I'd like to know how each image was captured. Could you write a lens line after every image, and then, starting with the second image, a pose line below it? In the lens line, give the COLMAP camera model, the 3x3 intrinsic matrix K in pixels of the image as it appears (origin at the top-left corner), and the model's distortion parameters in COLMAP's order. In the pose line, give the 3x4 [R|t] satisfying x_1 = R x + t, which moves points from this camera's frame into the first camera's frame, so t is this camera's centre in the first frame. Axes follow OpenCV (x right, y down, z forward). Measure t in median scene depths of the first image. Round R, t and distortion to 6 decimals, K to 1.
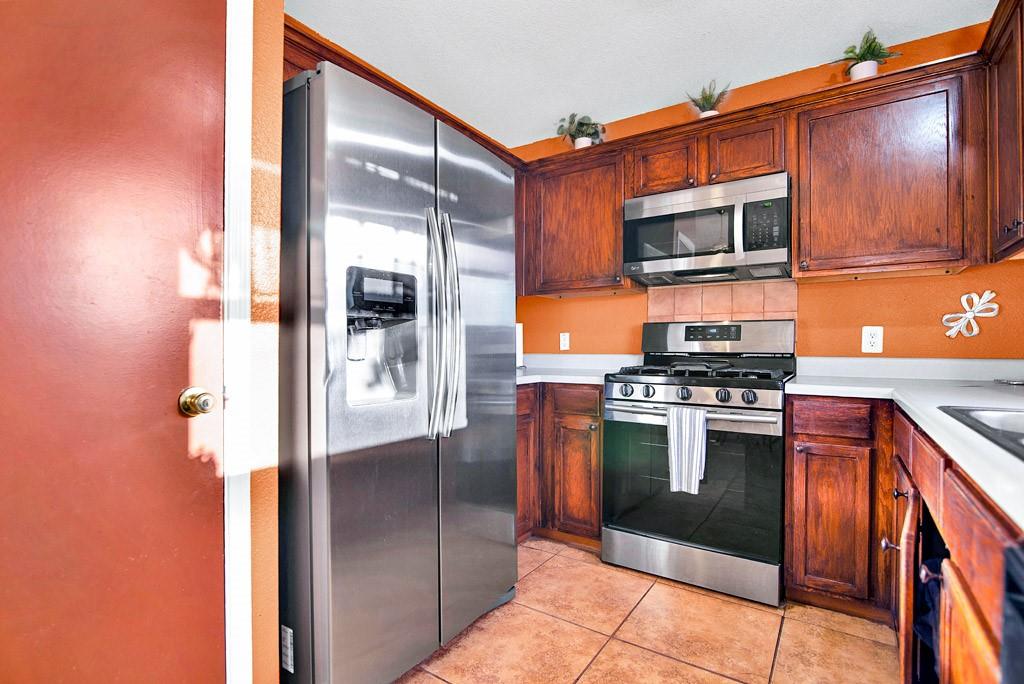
lens RADIAL K [[495.8, 0, 511.7], [0, 495.8, 344.5], [0, 0, 1]] dist [-0.005811, -0.001345]
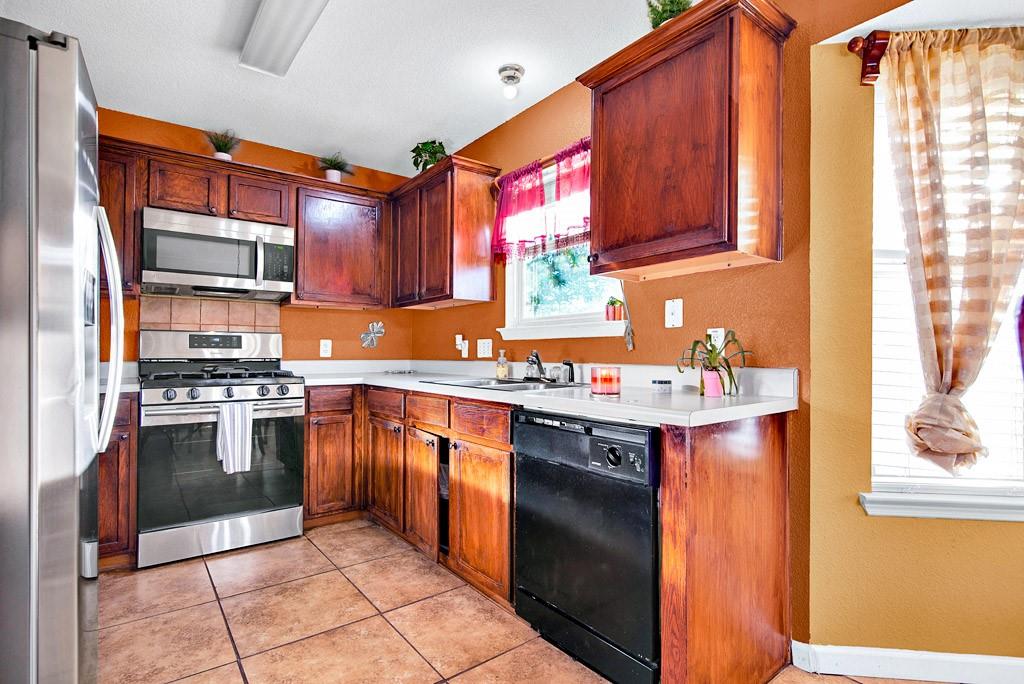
lens RADIAL K [[495.8, 0, 513.9], [0, 495.8, 350.7], [0, 0, 1]] dist [-0.005811, -0.001345]
pose [[0.318479, 0.004141, 0.947921, -0.596541], [-0.001541, 0.999991, -0.003850, 0.002028], [-0.947929, -0.000235, 0.318483, -0.035238]]
